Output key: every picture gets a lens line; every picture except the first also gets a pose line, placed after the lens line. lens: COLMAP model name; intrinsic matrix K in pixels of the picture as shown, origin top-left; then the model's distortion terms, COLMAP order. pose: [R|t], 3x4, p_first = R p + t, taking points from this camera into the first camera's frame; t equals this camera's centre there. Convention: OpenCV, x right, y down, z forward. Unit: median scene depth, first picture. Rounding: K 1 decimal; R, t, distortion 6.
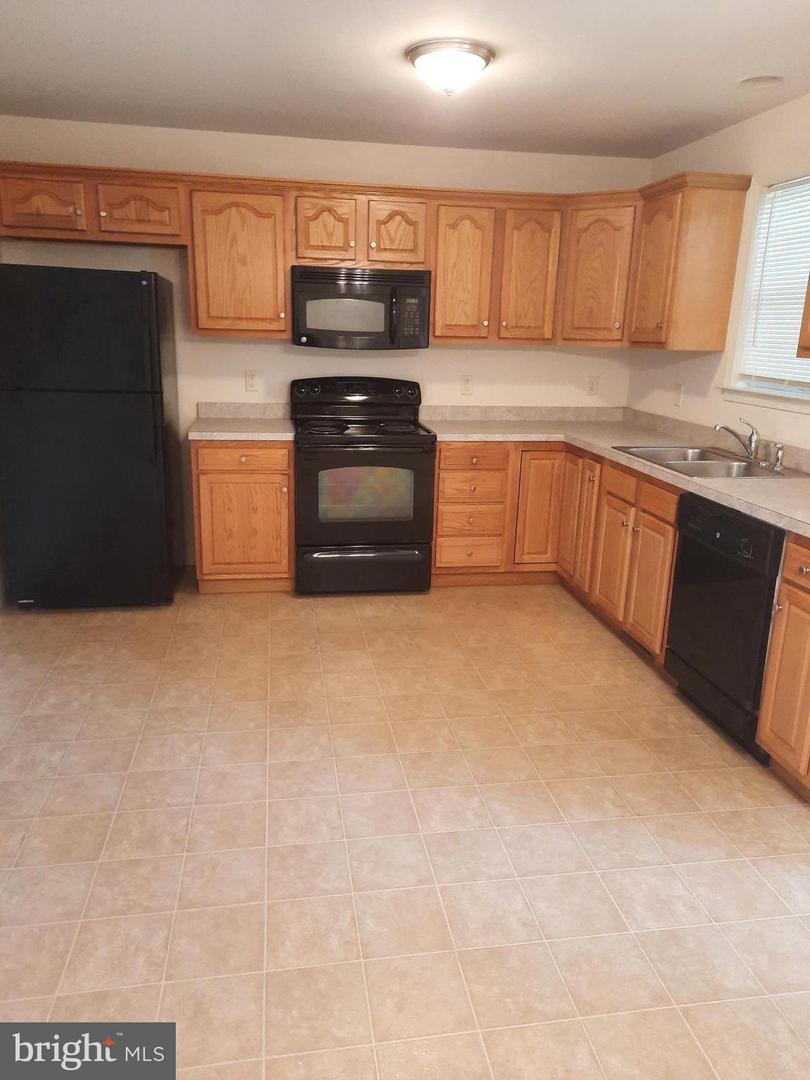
lens RADIAL K [[778.0, 0, 399.0], [0, 778.0, 538.2], [0, 0, 1]] dist [0.047652, -0.038154]
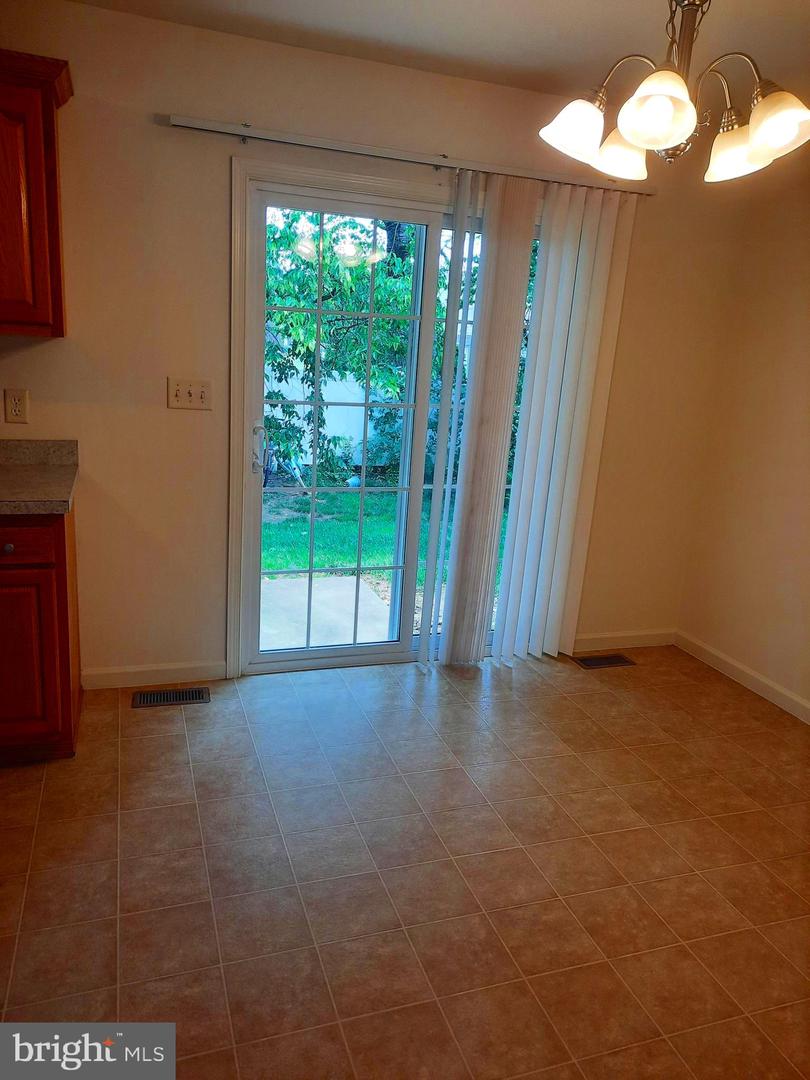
lens RADIAL K [[778.0, 0, 399.5], [0, 778.0, 542.7], [0, 0, 1]] dist [0.047652, -0.038154]
pose [[-0.154940, -0.289337, 0.944604, -0.275061], [0.186292, 0.930441, 0.315556, -0.104037], [-0.970200, 0.224865, -0.090261, 0.350791]]
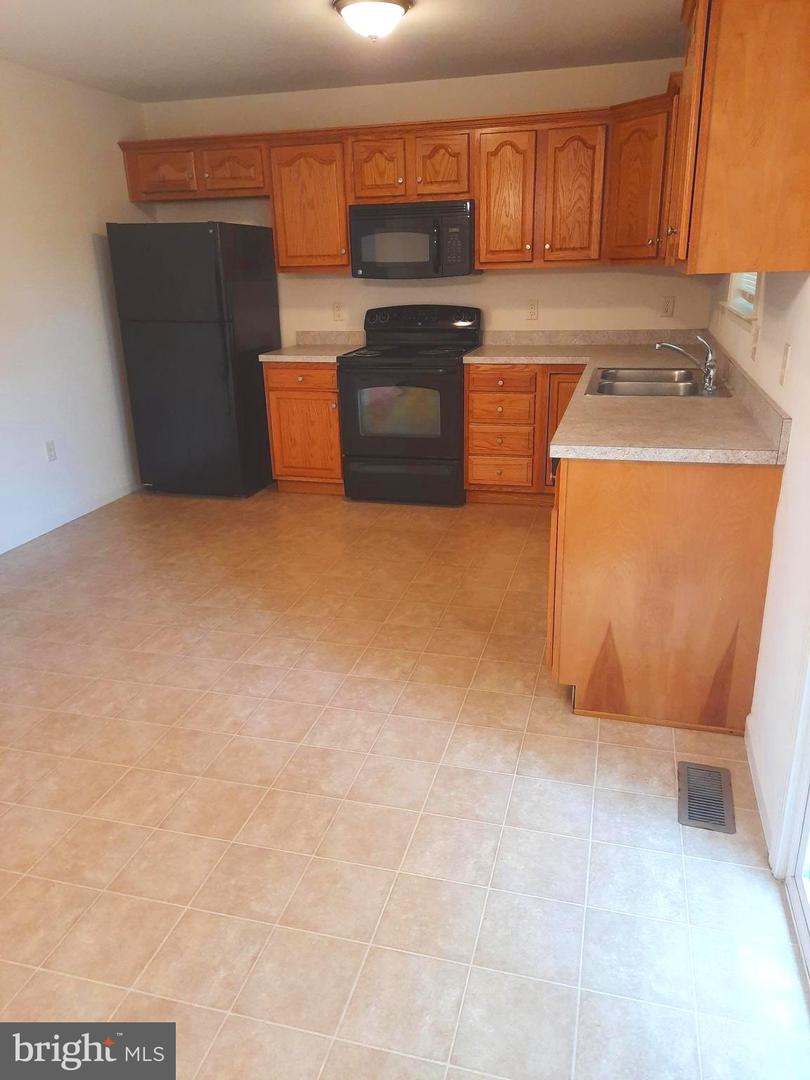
lens RADIAL K [[778.0, 0, 407.4], [0, 778.0, 538.2], [0, 0, 1]] dist [0.047652, -0.038154]
pose [[0.908153, 0.093048, -0.408166, 0.440223], [-0.062185, 0.994153, 0.088272, 0.024529], [0.413993, -0.054783, 0.908630, -0.021759]]
